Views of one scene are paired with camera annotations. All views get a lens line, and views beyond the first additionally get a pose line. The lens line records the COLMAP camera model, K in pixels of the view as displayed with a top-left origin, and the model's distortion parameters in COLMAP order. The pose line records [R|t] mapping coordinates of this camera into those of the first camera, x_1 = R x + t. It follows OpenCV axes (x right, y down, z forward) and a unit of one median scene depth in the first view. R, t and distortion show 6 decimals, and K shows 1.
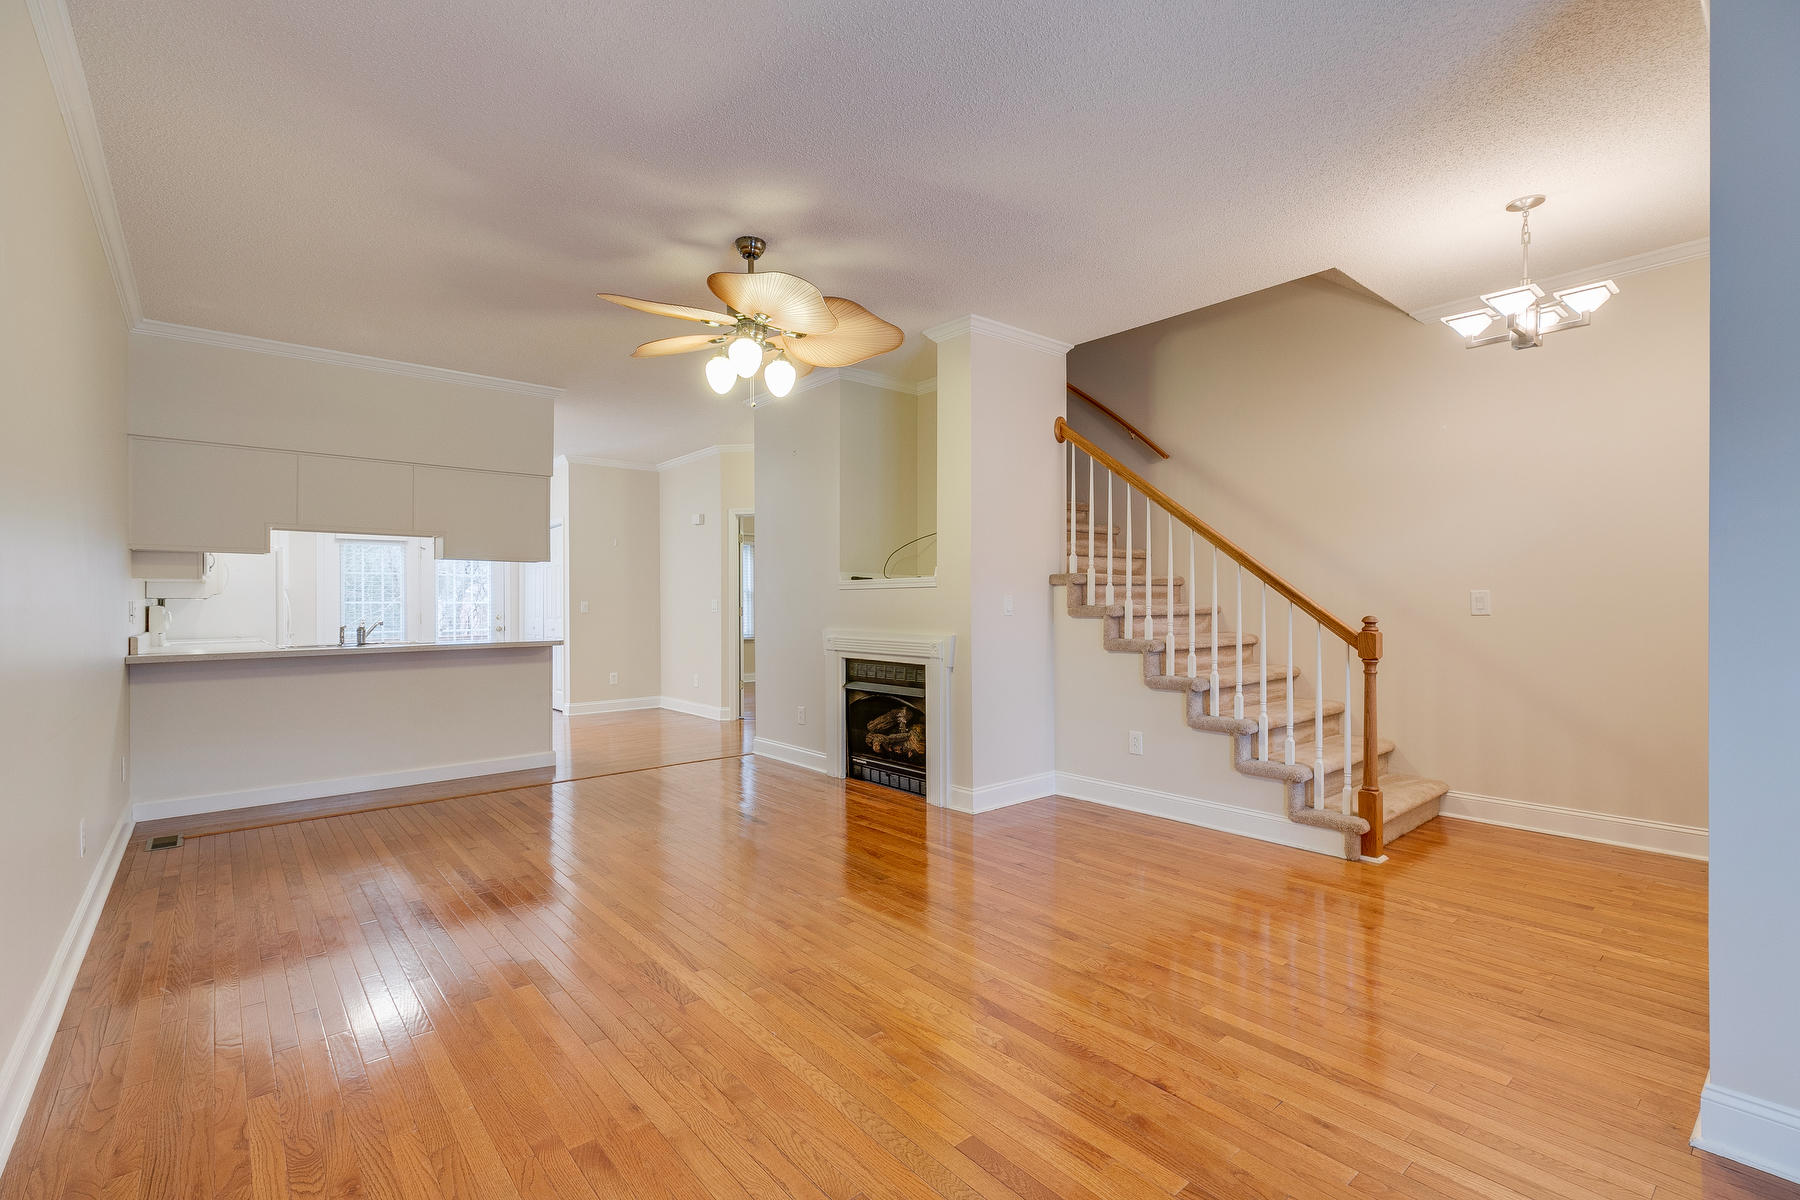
lens RADIAL K [[807.8, 0, 903.7], [0, 807.8, 600.0], [0, 0, 1]] dist [0.006833, -0.001122]
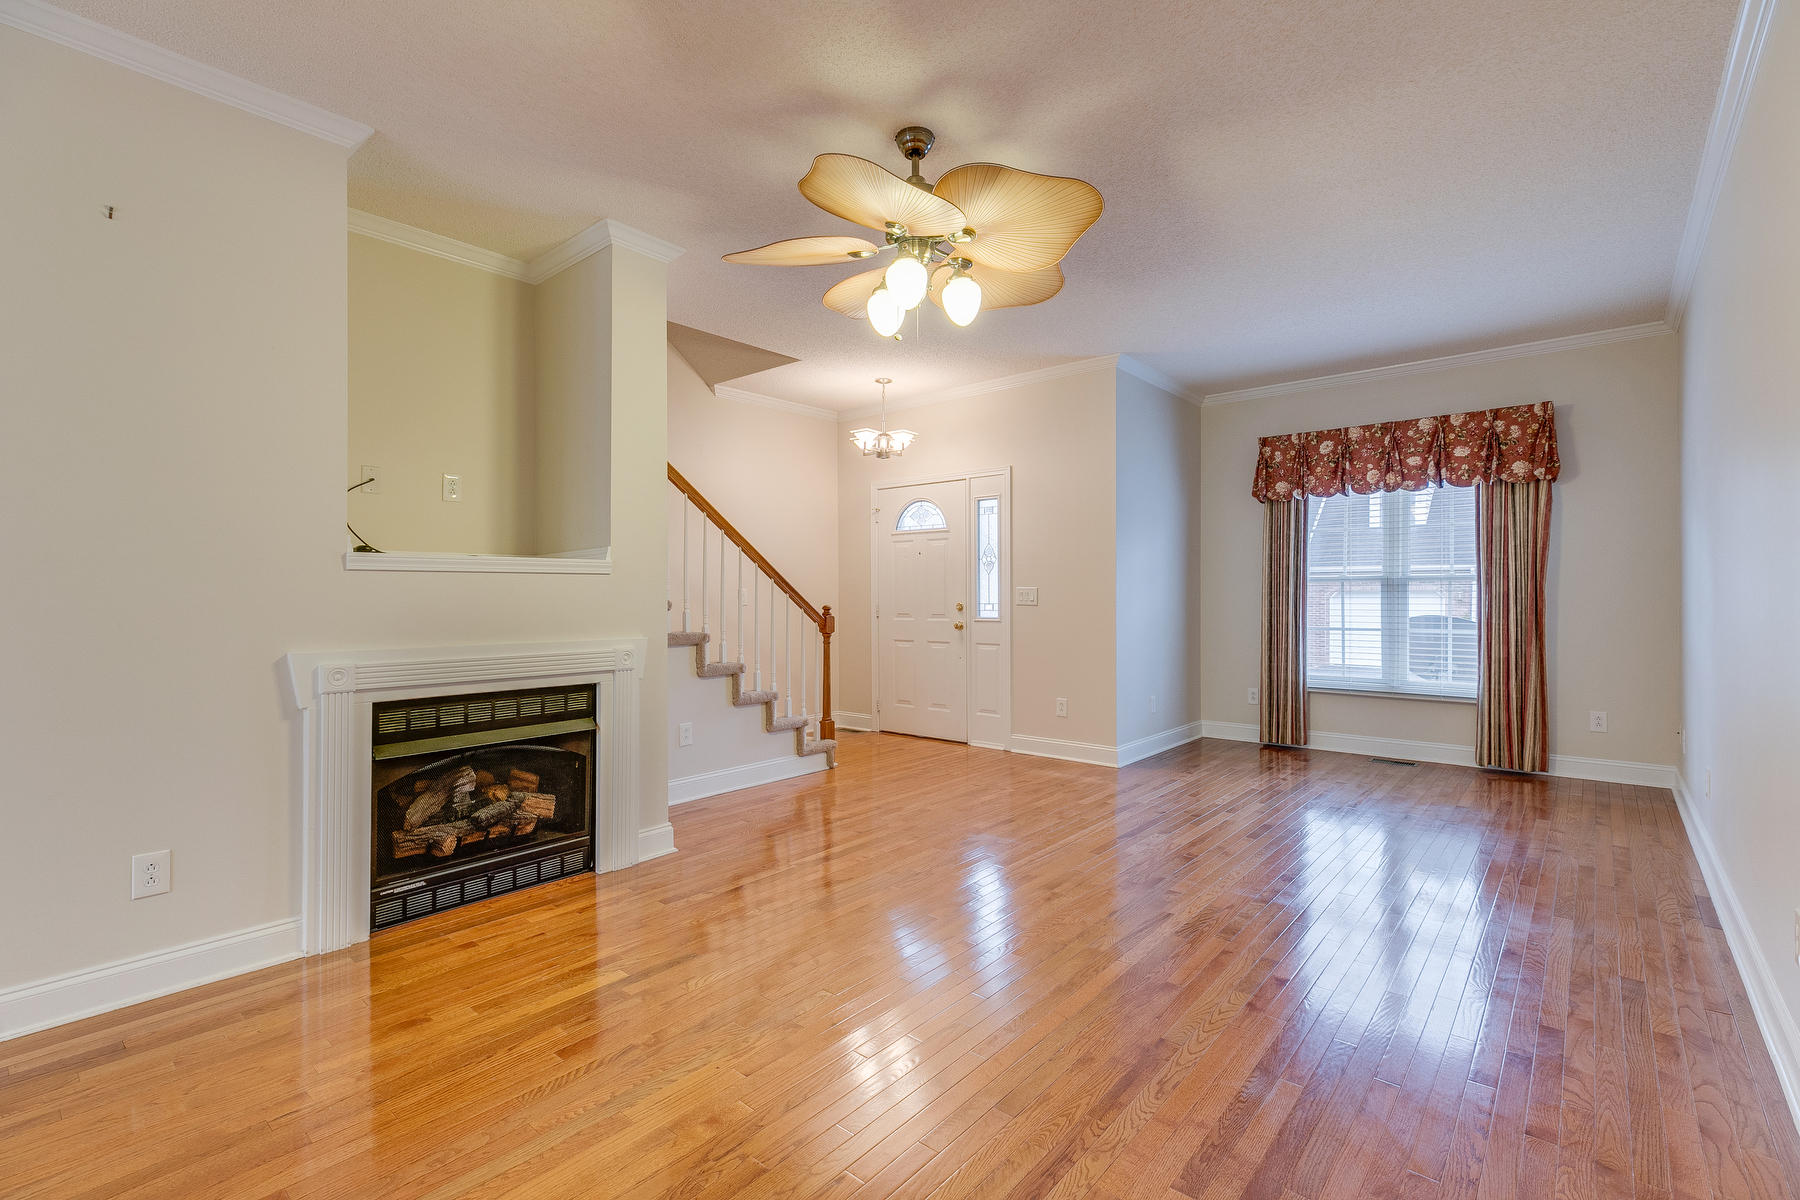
lens RADIAL K [[807.8, 0, 900.0], [0, 807.8, 595.9], [0, 0, 1]] dist [0.006833, -0.001122]
pose [[-0.155066, 0.006539, 0.987882, -0.866584], [0.004884, 0.999971, -0.005852, 0.011417], [-0.987892, 0.003917, -0.155093, 1.017575]]
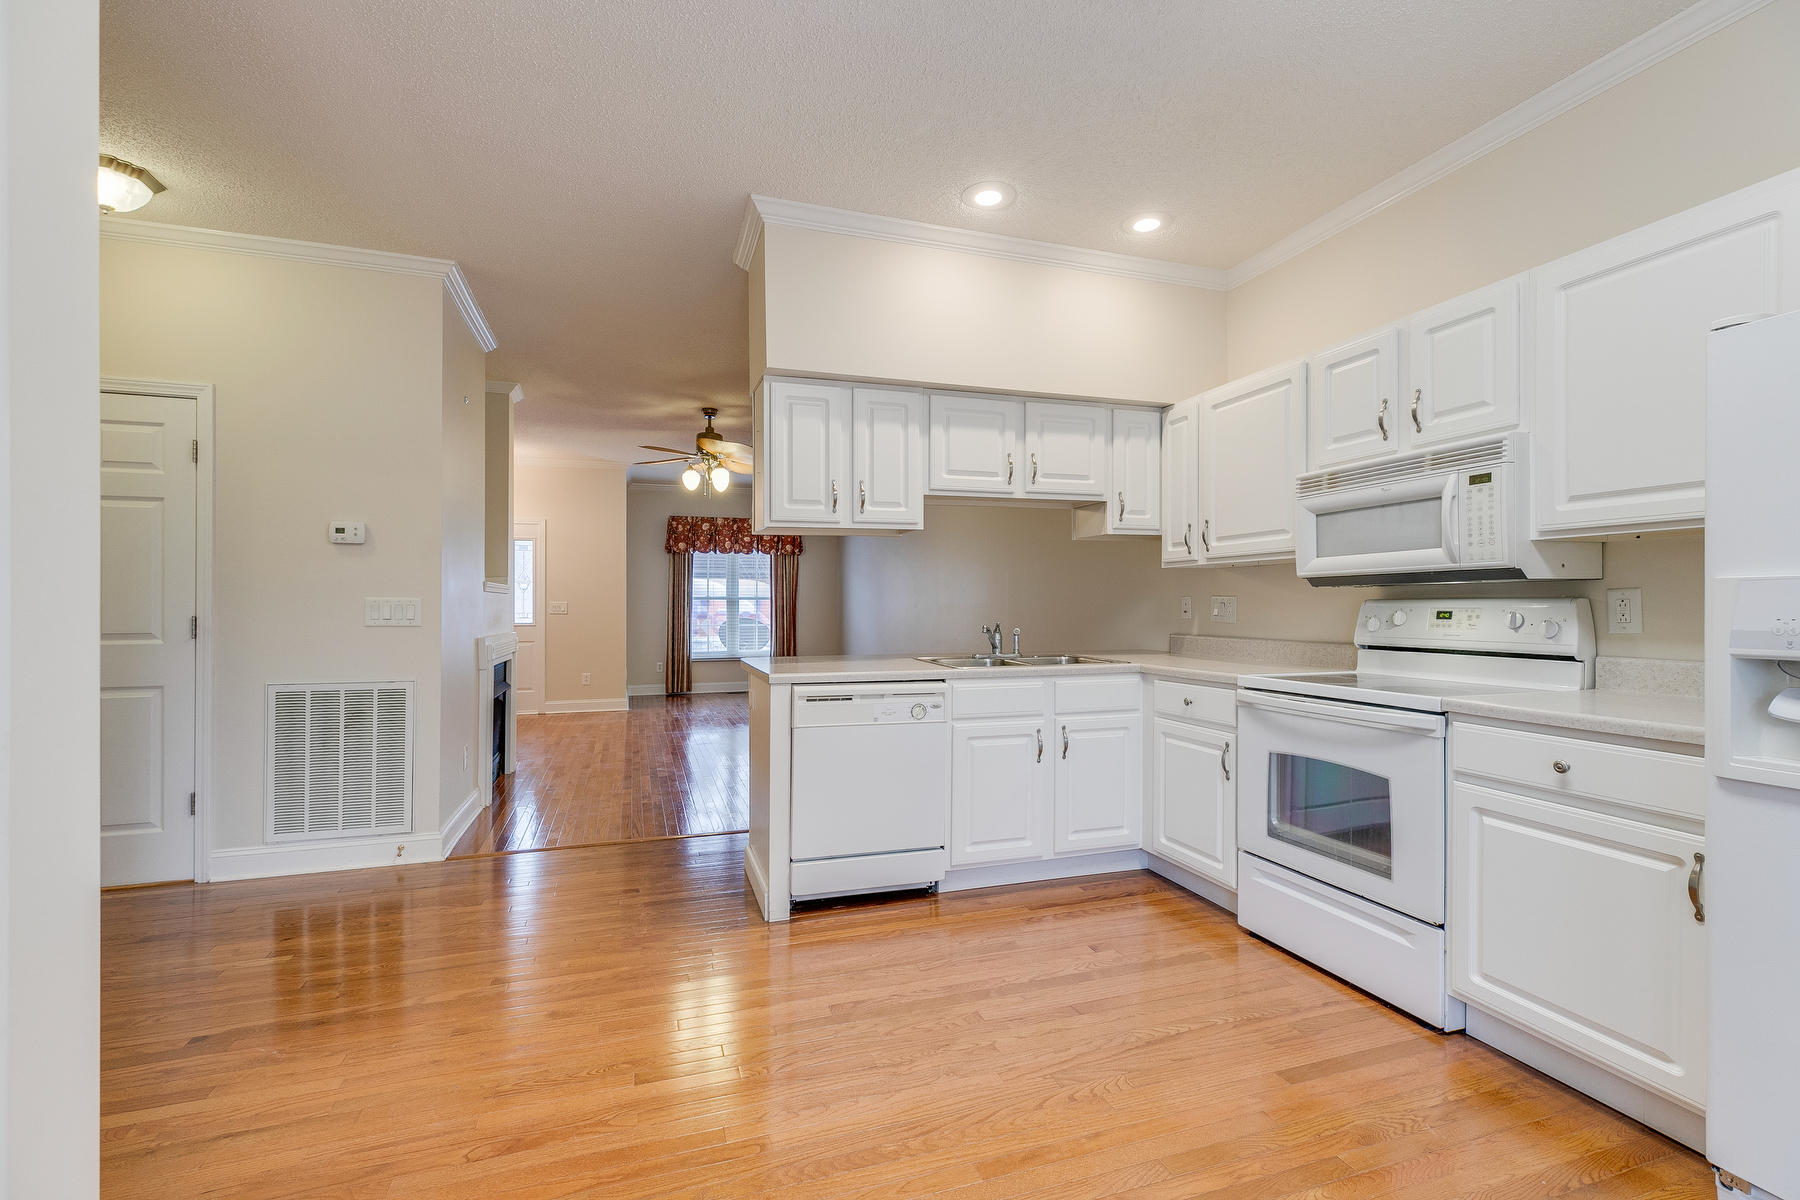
lens RADIAL K [[807.8, 0, 899.7], [0, 807.8, 594.1], [0, 0, 1]] dist [0.006833, -0.001122]
pose [[-0.926018, 0.016372, 0.377124, -1.146403], [0.011404, 0.999816, -0.015404, 0.011390], [-0.377307, -0.009964, -0.926034, 2.269777]]
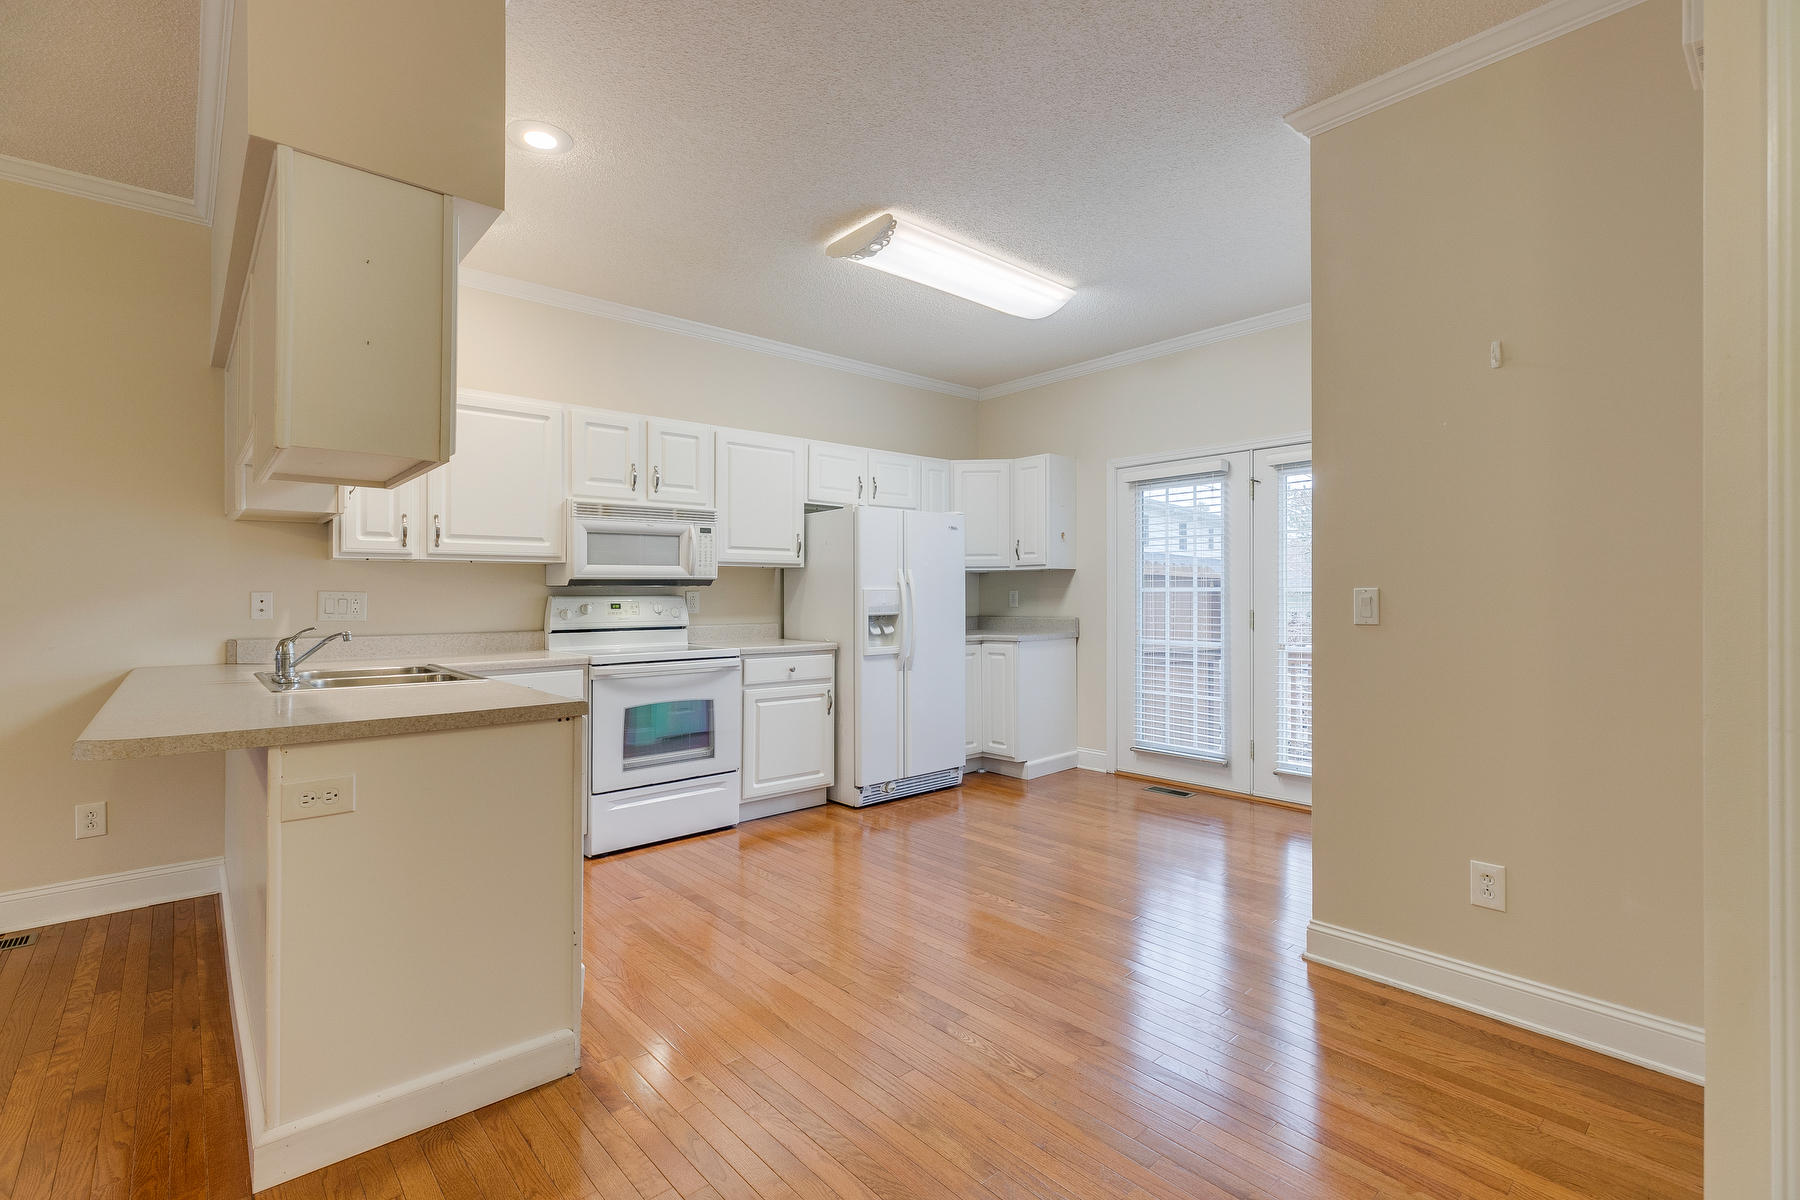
lens RADIAL K [[807.8, 0, 897.4], [0, 807.8, 593.7], [0, 0, 1]] dist [0.006833, -0.001122]
pose [[0.007054, 0.004719, -0.999964, -0.233736], [0.005117, 0.999976, 0.004756, 0.003978], [0.999962, -0.005151, 0.007030, 1.812966]]
